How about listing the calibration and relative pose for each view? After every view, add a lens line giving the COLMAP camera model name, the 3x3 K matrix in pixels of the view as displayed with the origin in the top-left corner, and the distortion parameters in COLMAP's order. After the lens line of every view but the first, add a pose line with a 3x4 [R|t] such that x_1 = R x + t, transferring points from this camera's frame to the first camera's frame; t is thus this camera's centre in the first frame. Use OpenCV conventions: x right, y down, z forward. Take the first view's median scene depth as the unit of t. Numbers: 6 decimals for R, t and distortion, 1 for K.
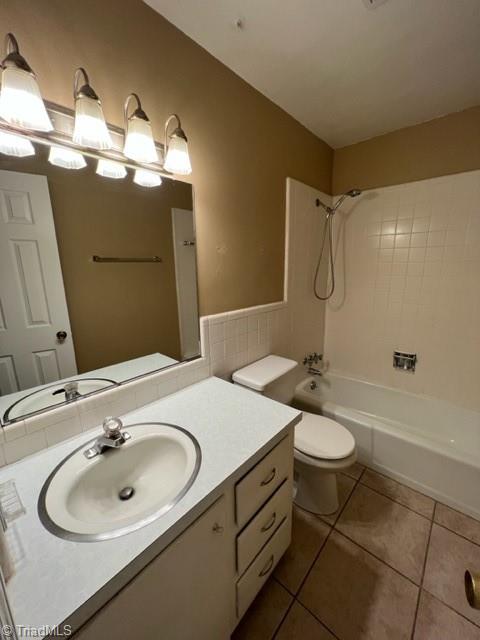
lens RADIAL K [[260.5, 0, 239.4], [0, 260.5, 316.3], [0, 0, 1]] dist [-0.000495, -0.000190]
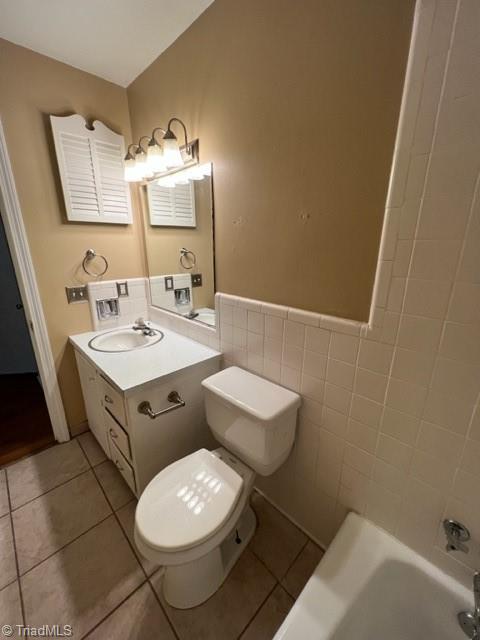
lens RADIAL K [[260.5, 0, 239.4], [0, 260.5, 323.2], [0, 0, 1]] dist [-0.000495, -0.000190]
pose [[-0.062880, 0.295687, -0.953213, 0.842036], [-0.223592, 0.926652, 0.302197, -0.205156], [0.972652, 0.232133, 0.007845, 1.054113]]
